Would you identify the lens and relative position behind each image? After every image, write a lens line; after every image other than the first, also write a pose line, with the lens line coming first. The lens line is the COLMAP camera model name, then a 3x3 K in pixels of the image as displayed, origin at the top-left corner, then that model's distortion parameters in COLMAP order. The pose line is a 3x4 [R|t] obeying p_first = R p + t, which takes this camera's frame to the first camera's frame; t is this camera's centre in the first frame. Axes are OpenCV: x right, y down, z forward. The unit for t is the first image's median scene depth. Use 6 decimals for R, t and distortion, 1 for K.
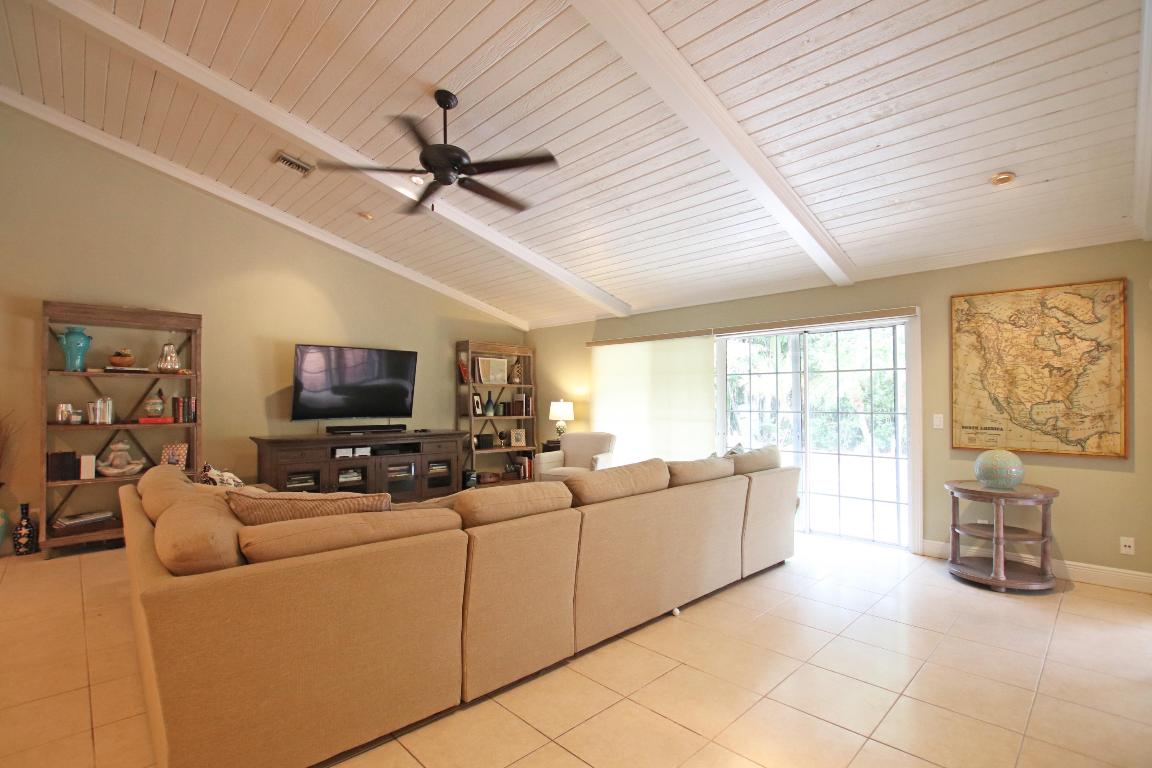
lens RADIAL K [[537.1, 0, 573.4], [0, 537.1, 392.9], [0, 0, 1]] dist [-0.030937, 0.003005]
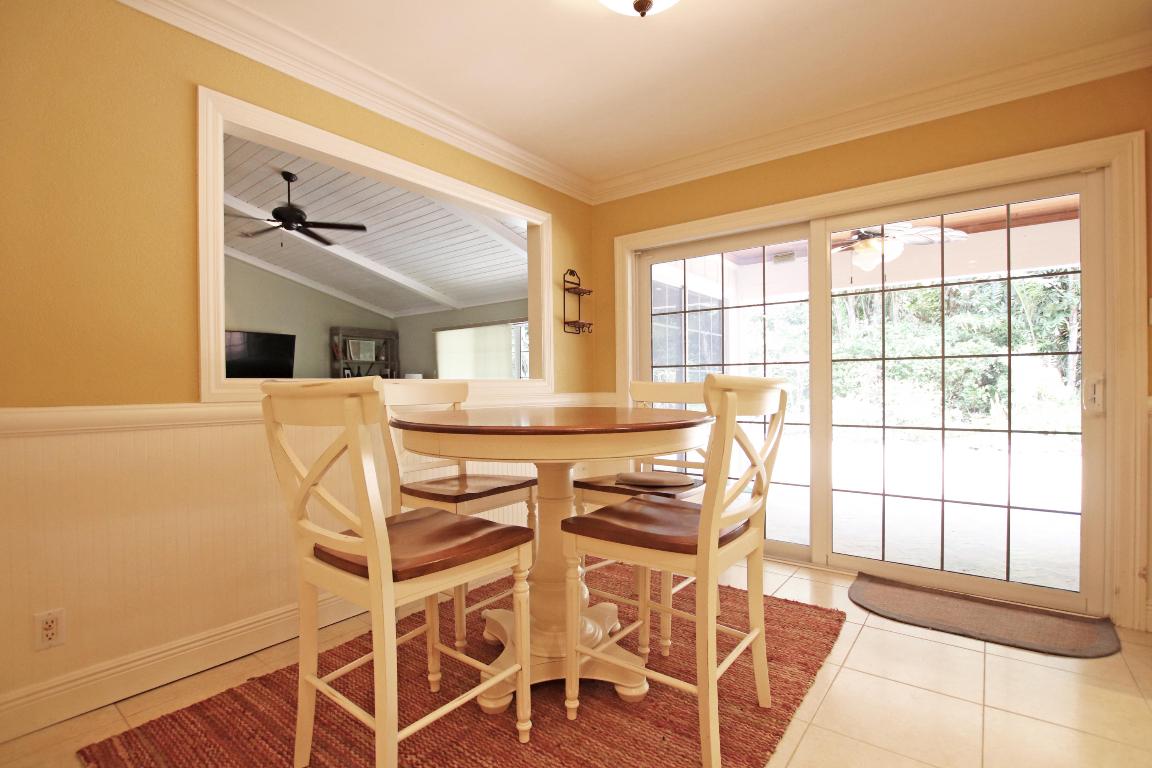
lens RADIAL K [[537.1, 0, 567.9], [0, 537.1, 388.3], [0, 0, 1]] dist [-0.030937, 0.003005]
pose [[0.992161, -0.006269, 0.124805, 0.323977], [0.003845, 0.999800, 0.019651, 0.046530], [-0.124903, -0.019017, 0.991987, -0.581374]]
